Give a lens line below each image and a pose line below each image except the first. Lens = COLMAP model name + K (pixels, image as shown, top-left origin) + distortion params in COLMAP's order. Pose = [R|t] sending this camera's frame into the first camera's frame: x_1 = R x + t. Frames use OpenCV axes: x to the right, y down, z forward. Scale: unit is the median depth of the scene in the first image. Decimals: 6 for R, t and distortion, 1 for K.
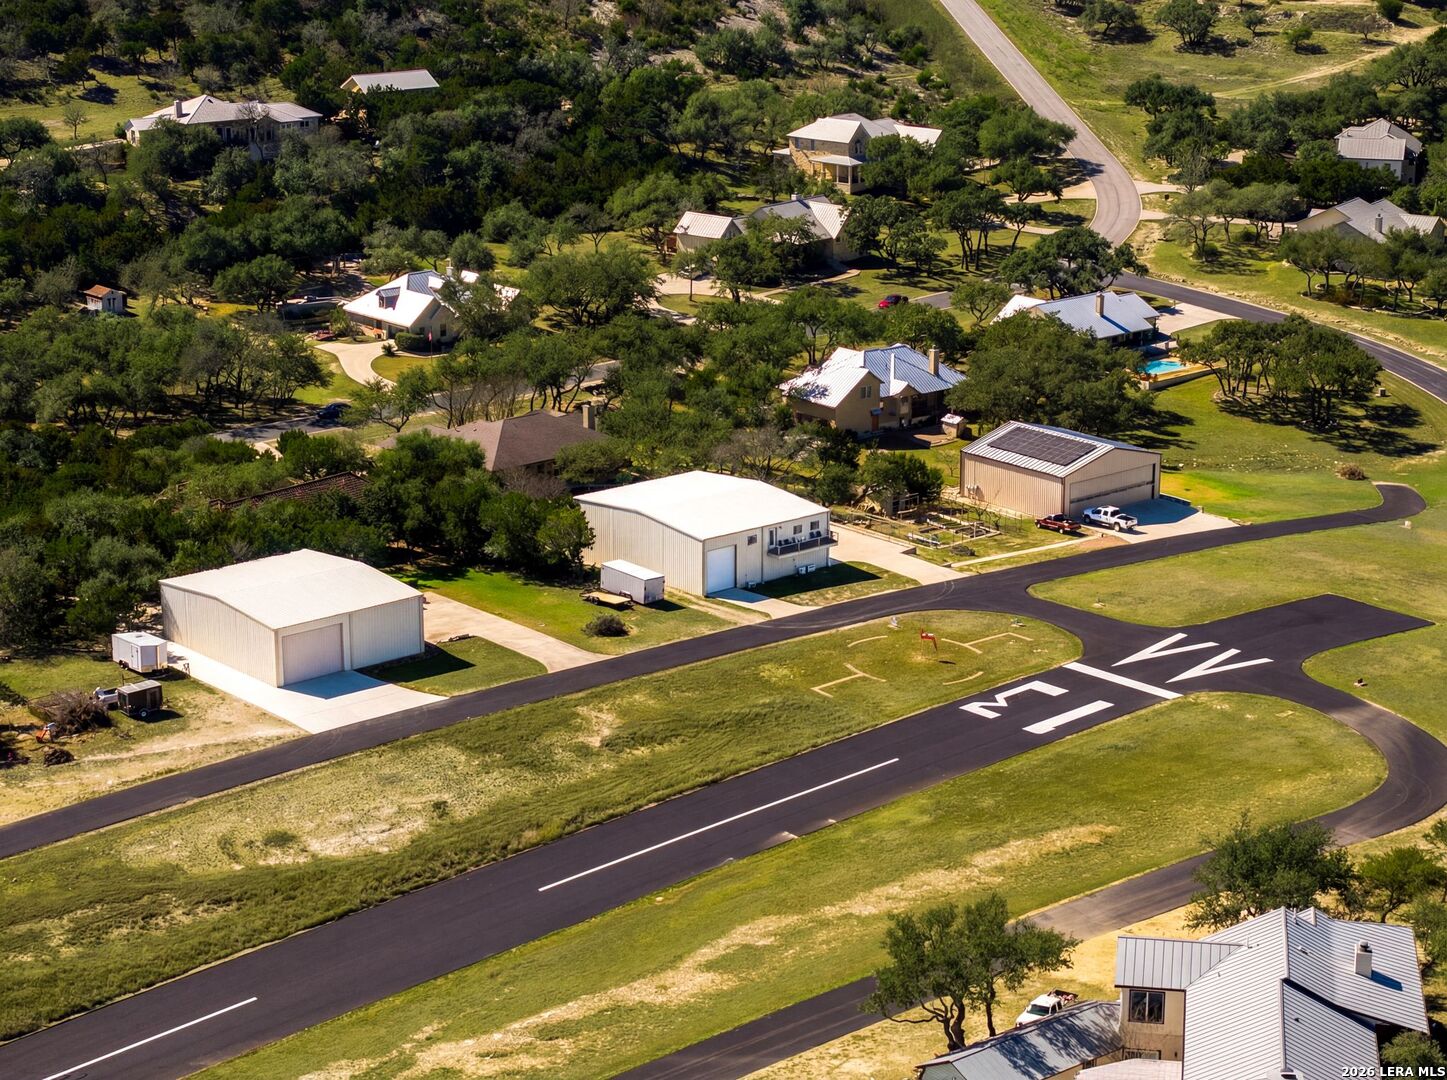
lens RADIAL K [[2950.8, 0, 723.5], [0, 2950.8, 540.0], [0, 0, 1]] dist [-0.185554, 0.049102]
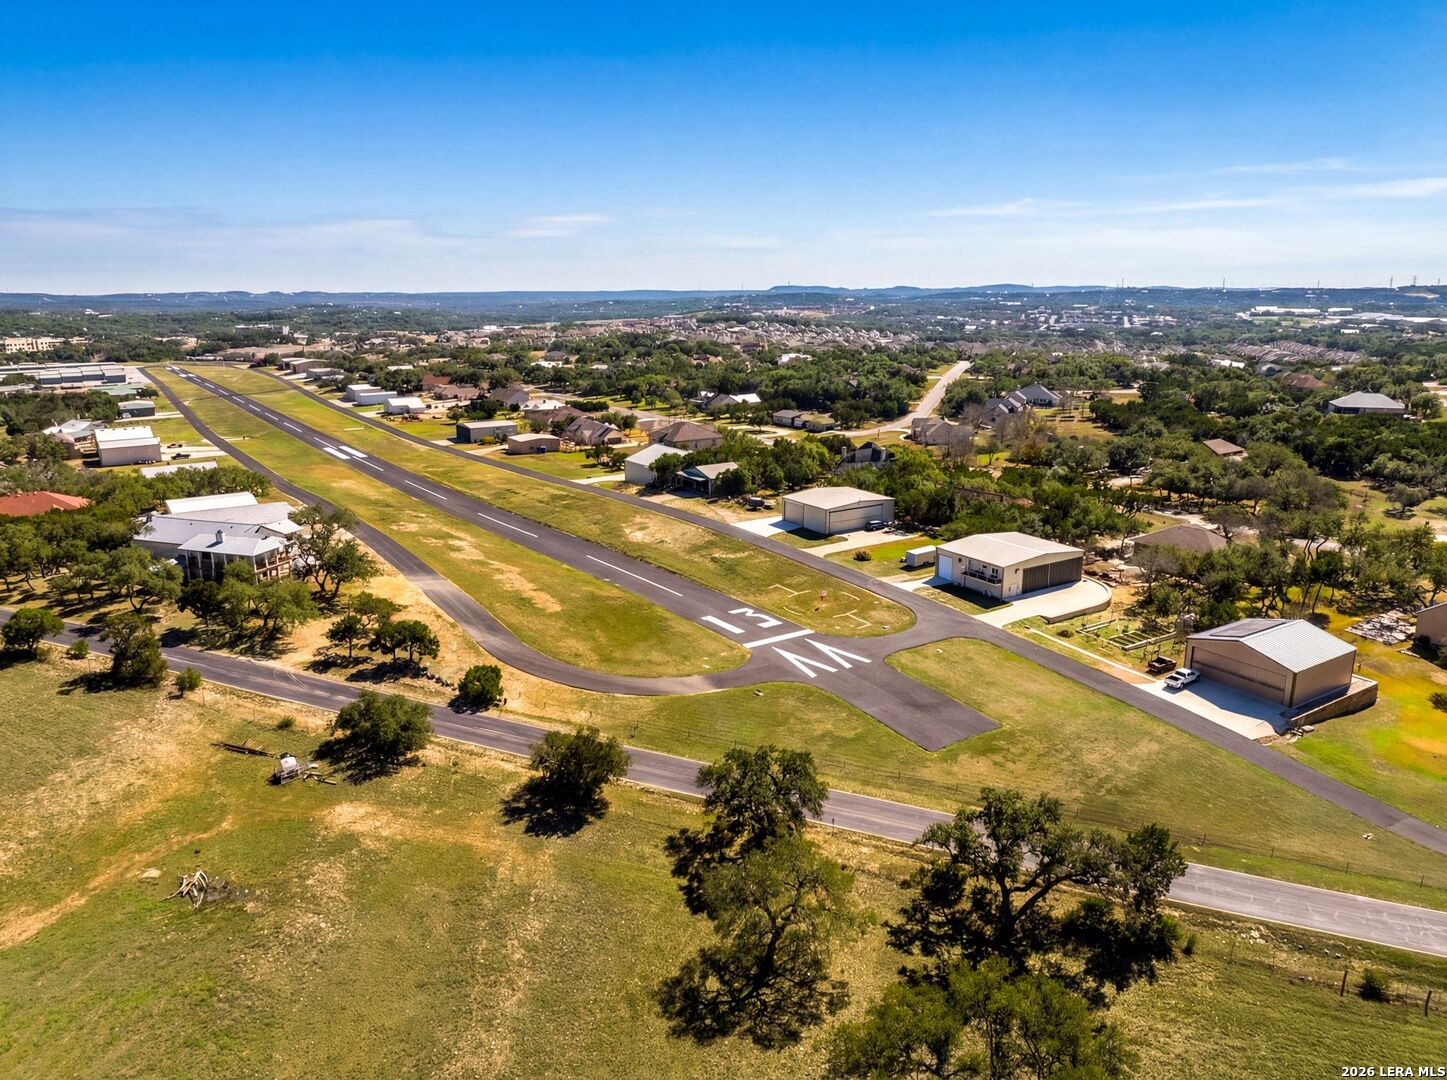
lens RADIAL K [[1015.1, 0, 723.5], [0, 1015.1, 540.0], [0, 0, 1]] dist [-0.035096, 0.000912]
pose [[-0.157793, 0.238382, -0.958267, 0.626387], [-0.260649, 0.925953, 0.273264, -0.143824], [0.952451, 0.292890, -0.083975, 0.899187]]
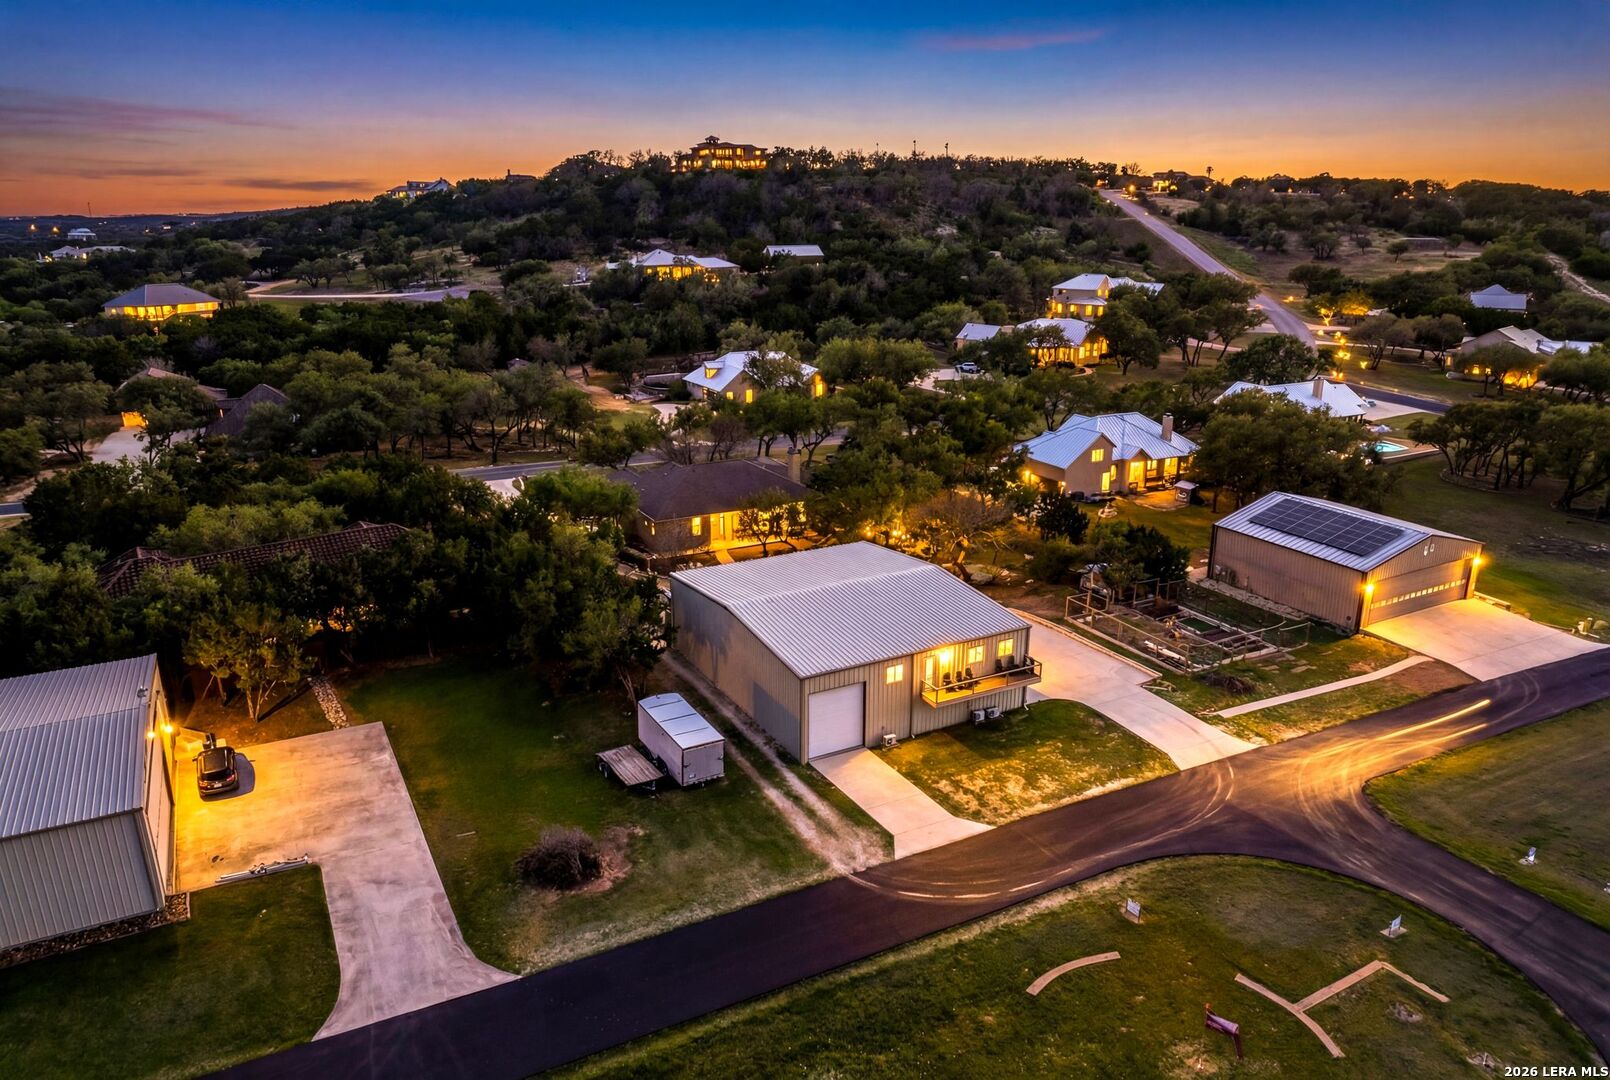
lens RADIAL K [[1013.4, 0, 805.0], [0, 1013.4, 540.0], [0, 0, 1]] dist [-0.087467, 0.000440]
pose [[0.971828, 0.052277, -0.229819, 0.037867], [-0.046713, 0.998470, 0.029588, -0.032489], [0.231014, -0.018019, 0.972783, 0.784769]]
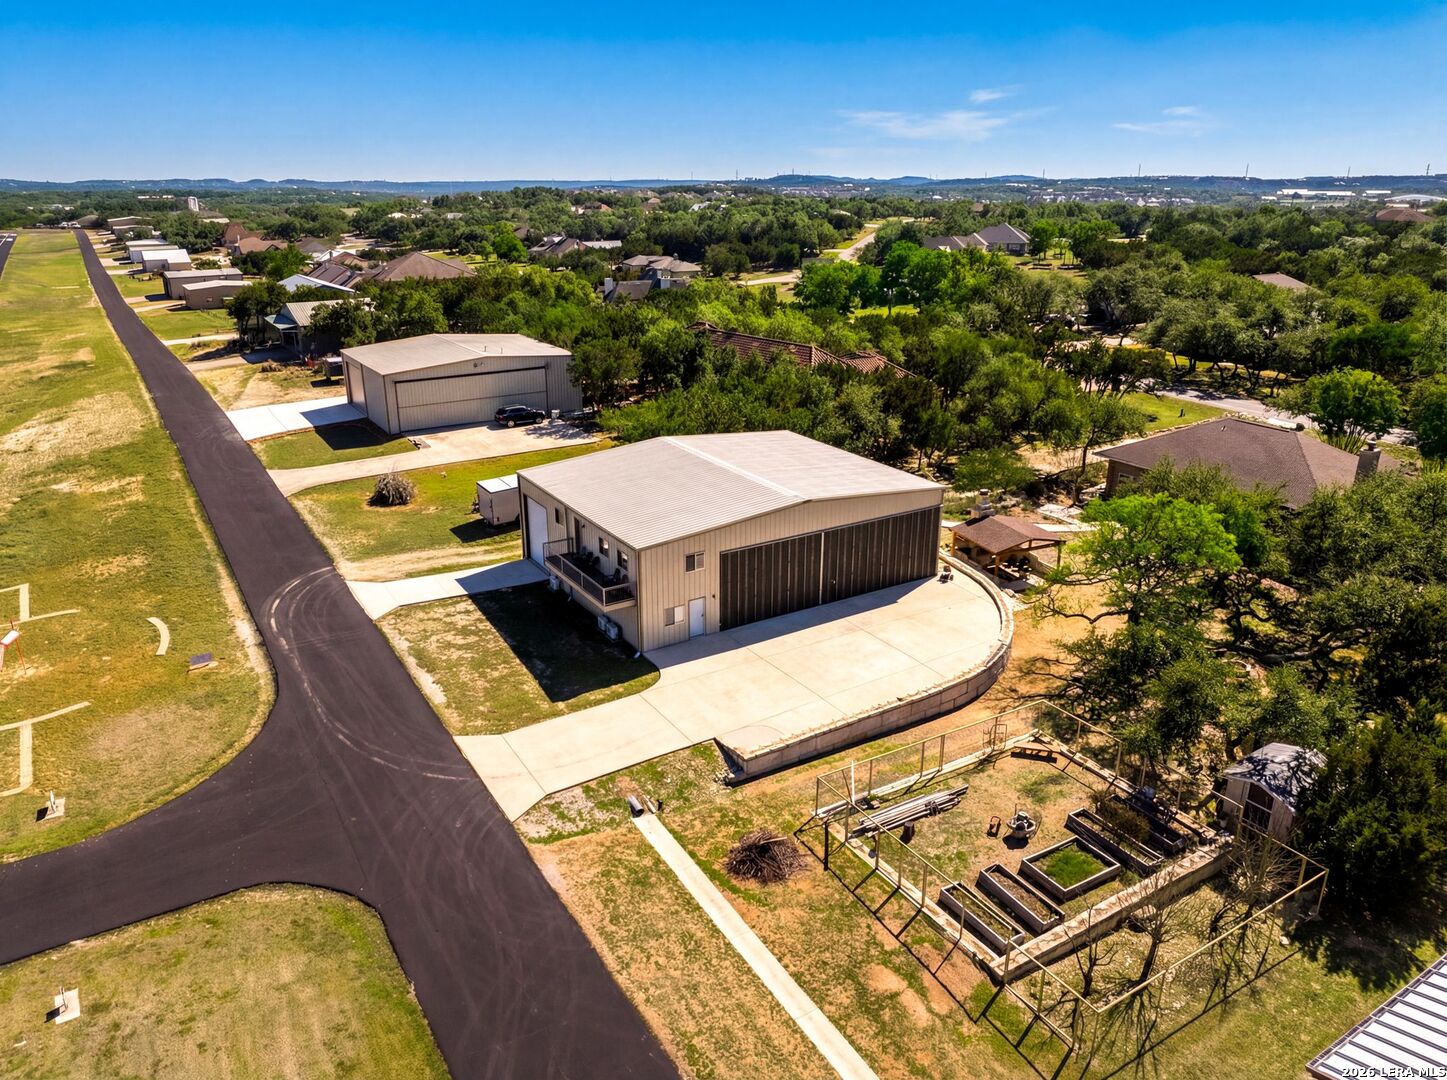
lens RADIAL K [[1015.1, 0, 723.5], [0, 1015.1, 540.0], [0, 0, 1]] dist [-0.035096, 0.000912]
pose [[-0.163712, 0.331252, -0.929231, 0.195114], [-0.265778, 0.892301, 0.364912, -0.079495], [0.950032, 0.306709, -0.058041, 1.034558]]
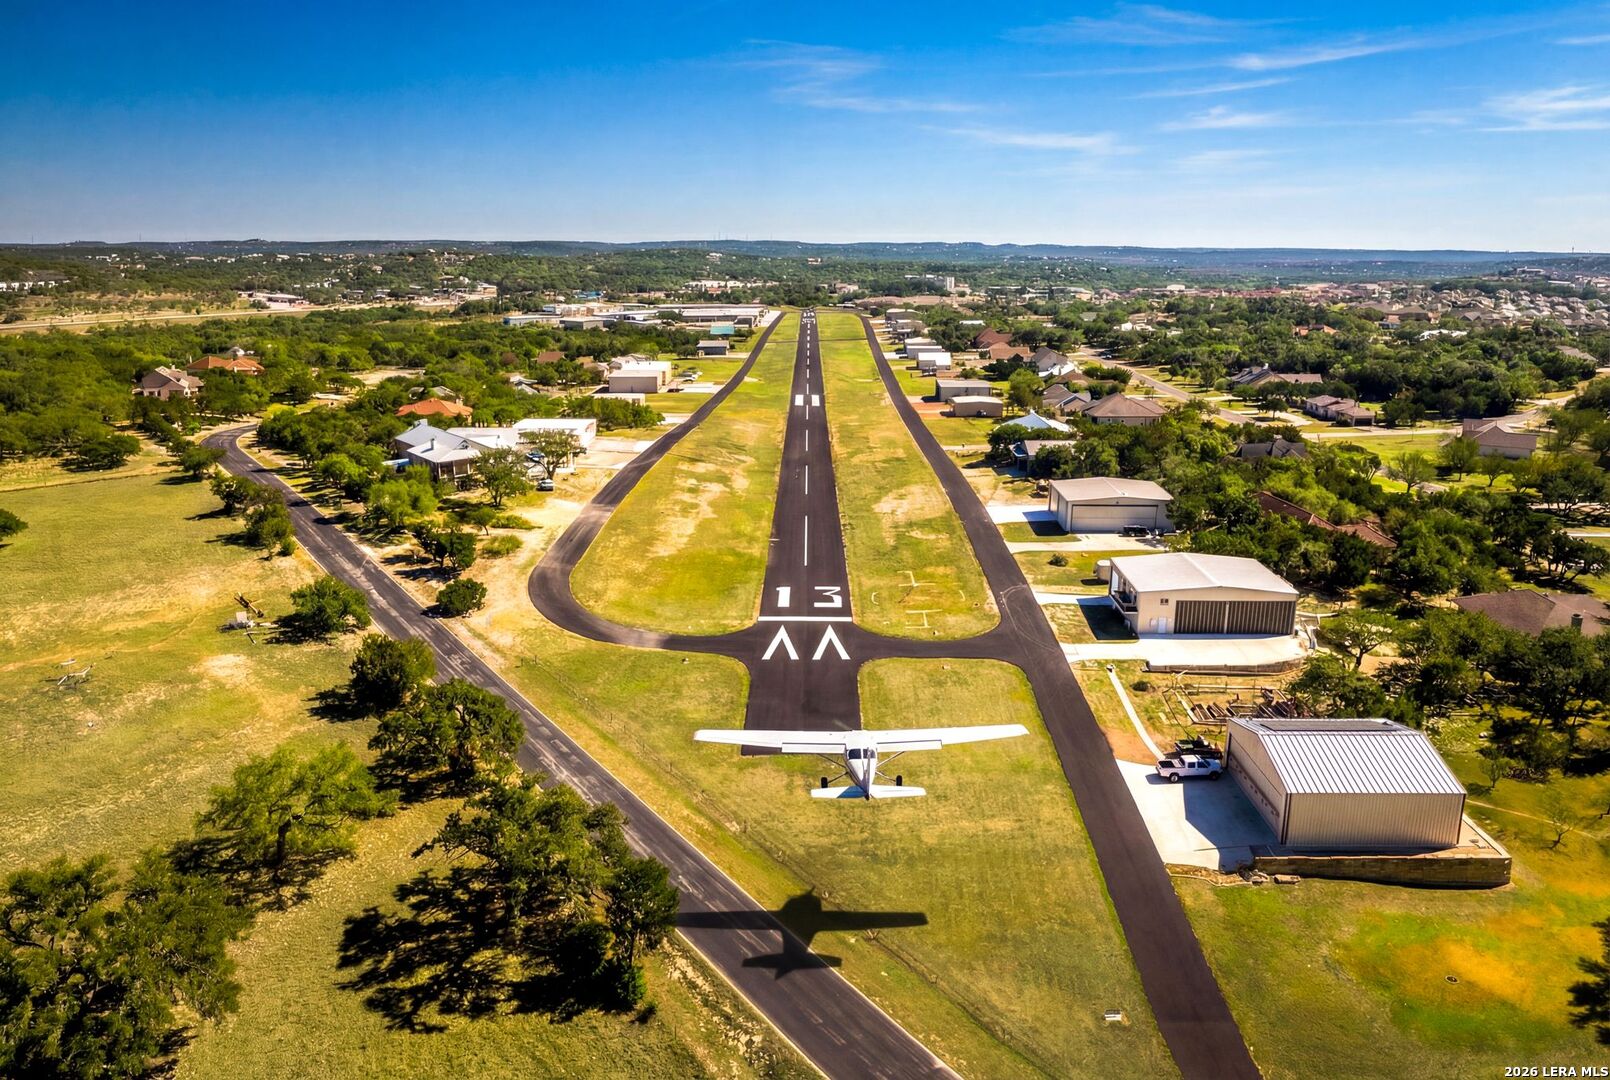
lens RADIAL K [[1132.1, 0, 805.0], [0, 1132.1, 540.0], [0, 0, 1]] dist [-0.080621, 0.000684]
pose [[-0.681559, 0.184511, -0.708120, 0.489907], [-0.197823, 0.885200, 0.421055, -0.213071], [0.704517, 0.427056, -0.566815, 1.180172]]
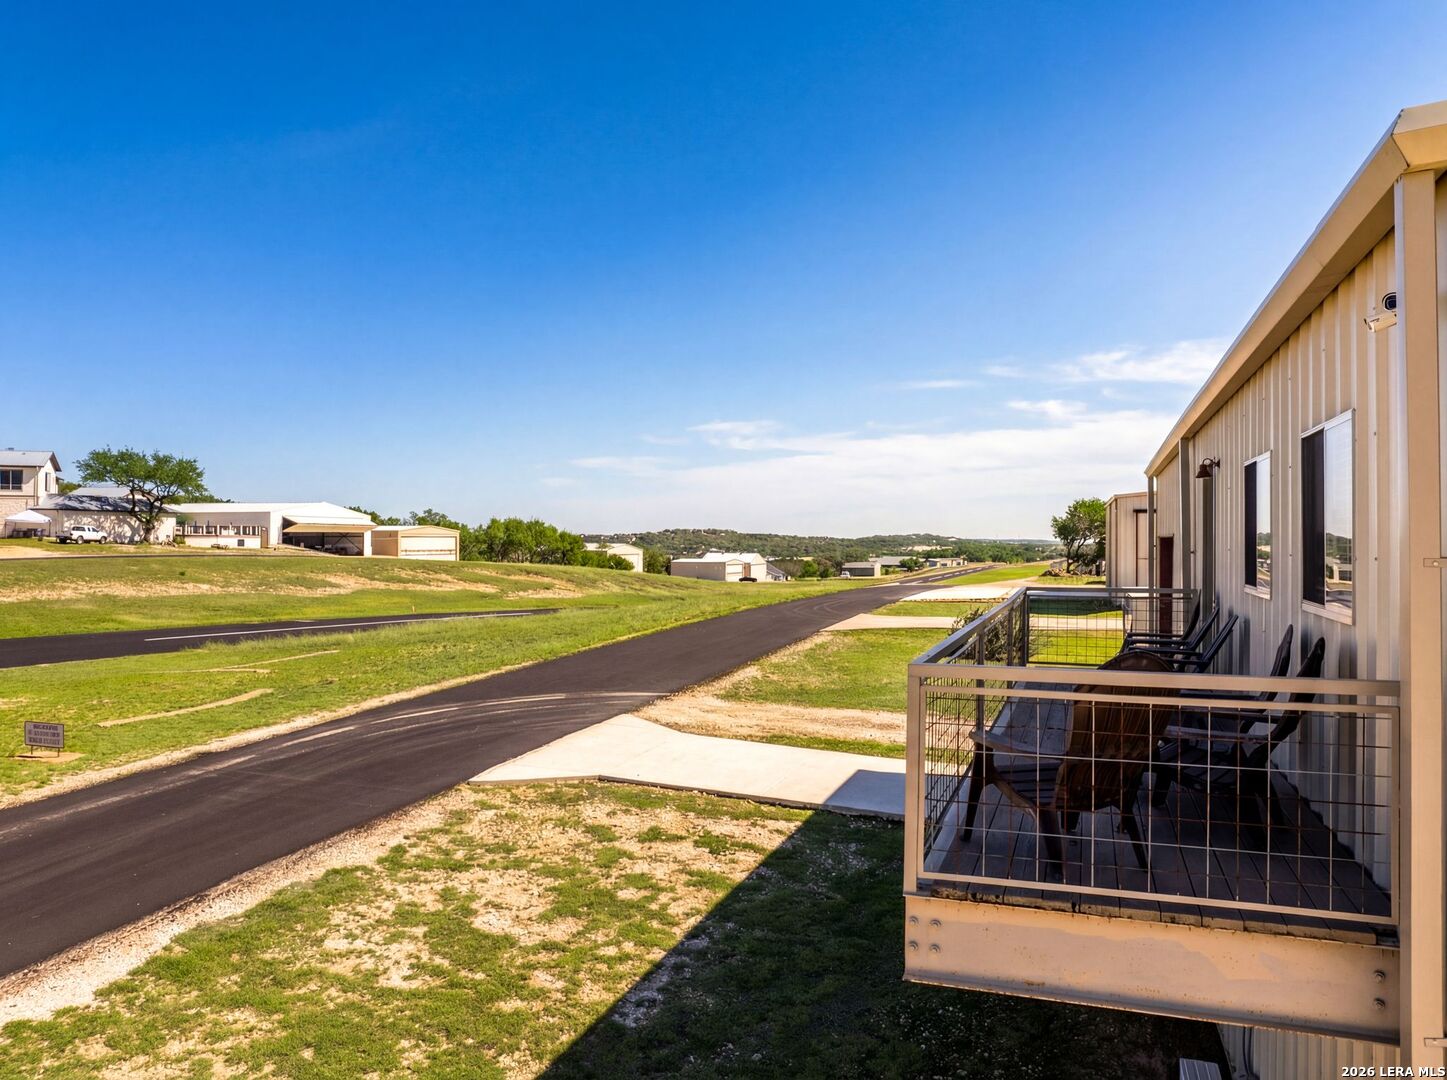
lens RADIAL K [[1015.1, 0, 723.5], [0, 1015.1, 540.0], [0, 0, 1]] dist [-0.035096, 0.000912]
pose [[-0.876428, -0.001369, -0.481530, 0.047273], [-0.132479, 0.962092, 0.238387, -0.007830], [0.462950, 0.272722, -0.843386, 1.018493]]
